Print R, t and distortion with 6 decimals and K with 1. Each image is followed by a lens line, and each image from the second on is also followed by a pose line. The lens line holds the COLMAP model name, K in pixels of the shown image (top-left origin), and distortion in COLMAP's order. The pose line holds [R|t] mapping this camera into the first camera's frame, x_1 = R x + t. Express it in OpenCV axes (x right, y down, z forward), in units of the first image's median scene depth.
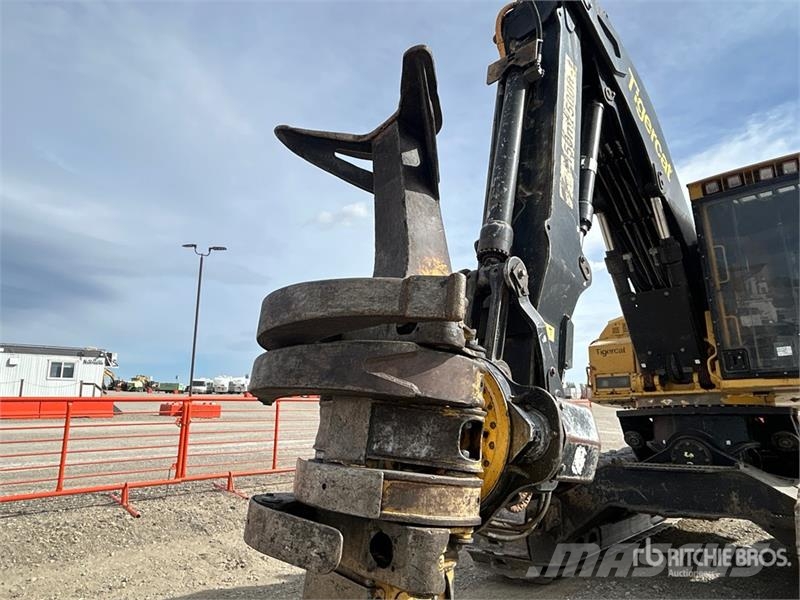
lens RADIAL K [[531.8, 0, 400.0], [0, 531.8, 300.0], [0, 0, 1]] dist [0.004610, -0.003583]
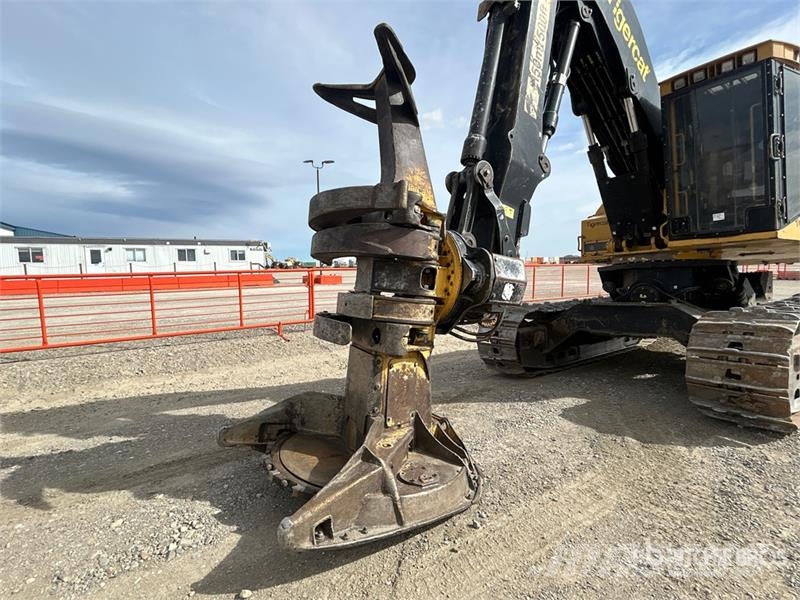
lens RADIAL K [[395.9, 0, 400.0], [0, 395.9, 300.0], [0, 0, 1]] dist [0.001288, 0.000860]
pose [[0.982970, -0.015127, -0.183141, 0.152431], [0.061755, 0.965837, 0.251683, -0.000004], [0.173077, -0.258707, 0.950324, -0.141116]]
